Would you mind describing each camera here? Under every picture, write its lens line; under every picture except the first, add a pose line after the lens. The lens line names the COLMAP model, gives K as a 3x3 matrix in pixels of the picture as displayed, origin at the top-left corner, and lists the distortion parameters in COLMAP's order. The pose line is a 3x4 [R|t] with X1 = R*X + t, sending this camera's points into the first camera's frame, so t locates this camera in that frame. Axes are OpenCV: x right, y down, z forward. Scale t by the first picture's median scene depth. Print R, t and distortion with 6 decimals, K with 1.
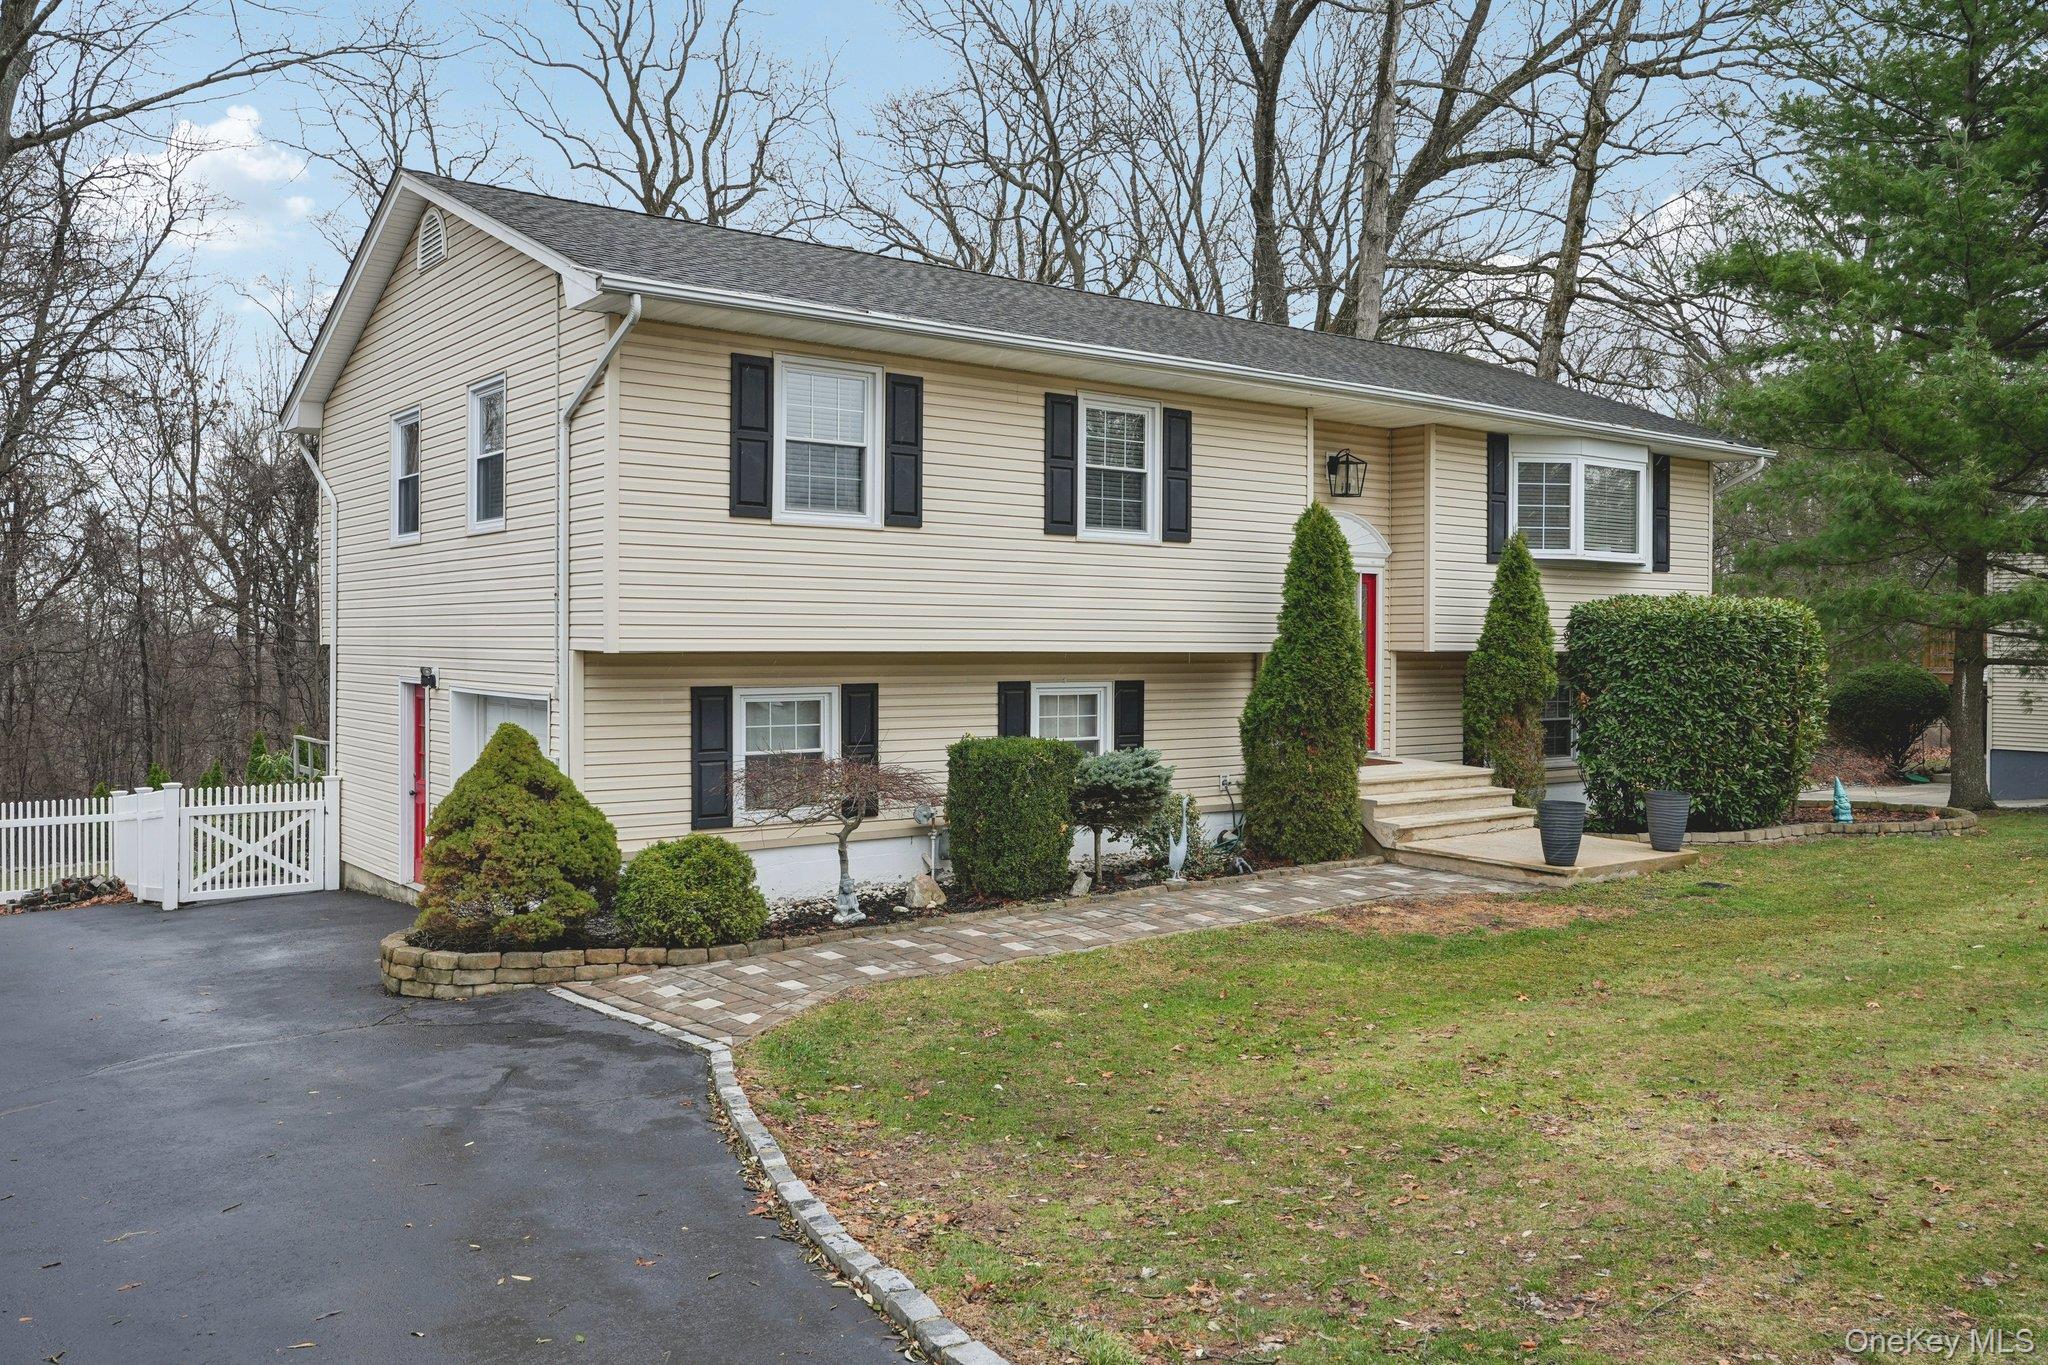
lens RADIAL K [[1590.8, 0, 1024.0], [0, 1590.8, 682.5], [0, 0, 1]] dist [-0.003909, 0.002651]
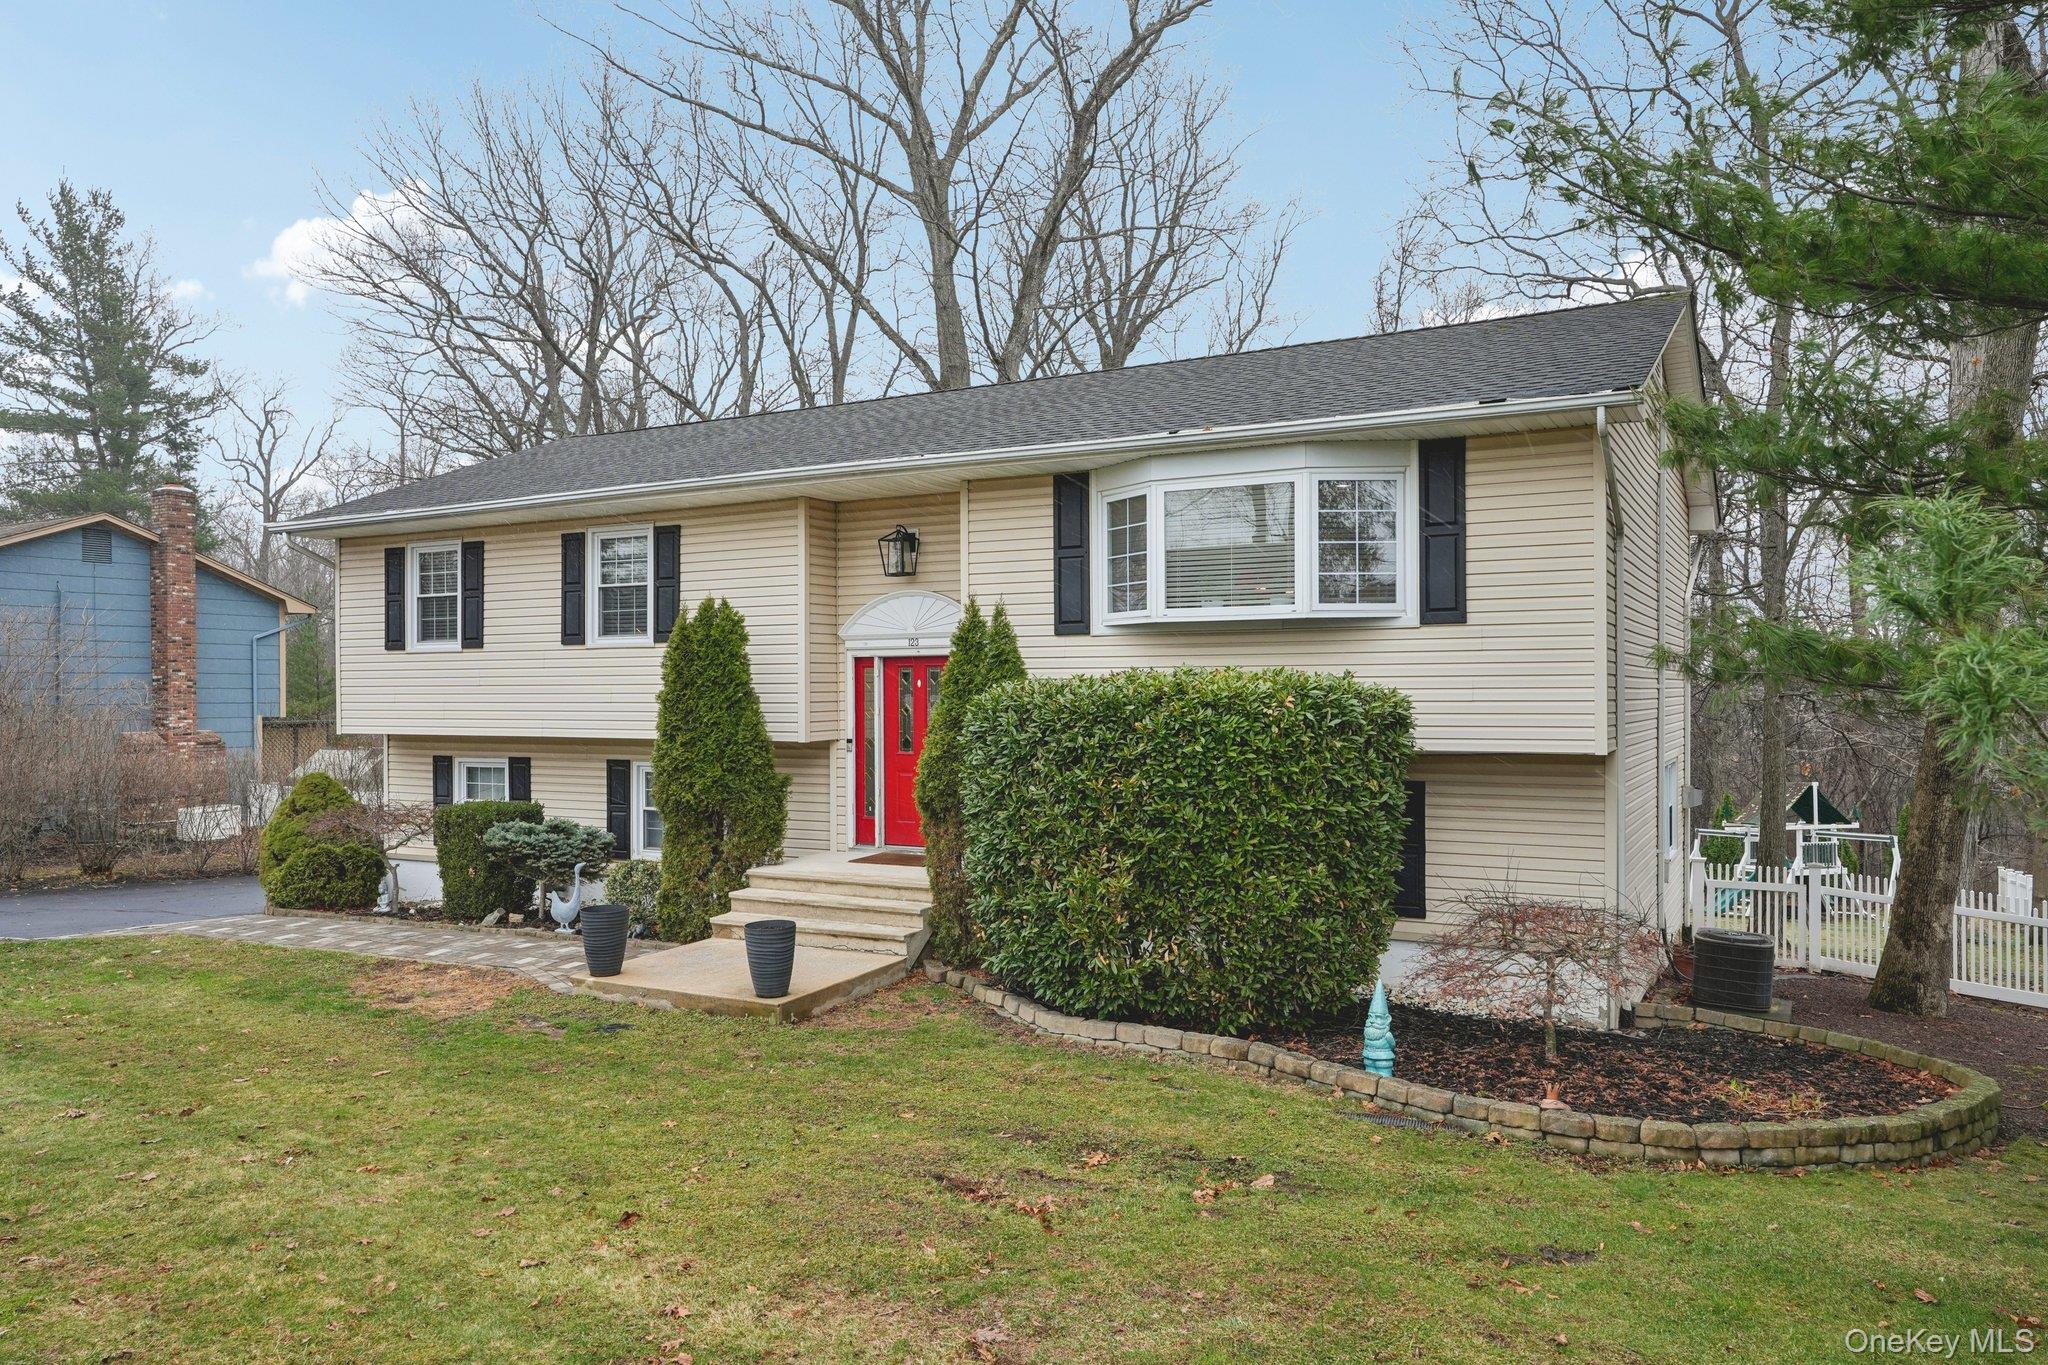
lens RADIAL K [[1336.0, 0, 1024.6], [0, 1336.0, 716.5], [0, 0, 1]] dist [-0.000954, -0.000058]
pose [[0.408903, -0.007021, -0.912551, 1.108039], [-0.031046, 0.999285, -0.021600, -0.022616], [0.912050, 0.037163, 0.408392, 0.870476]]
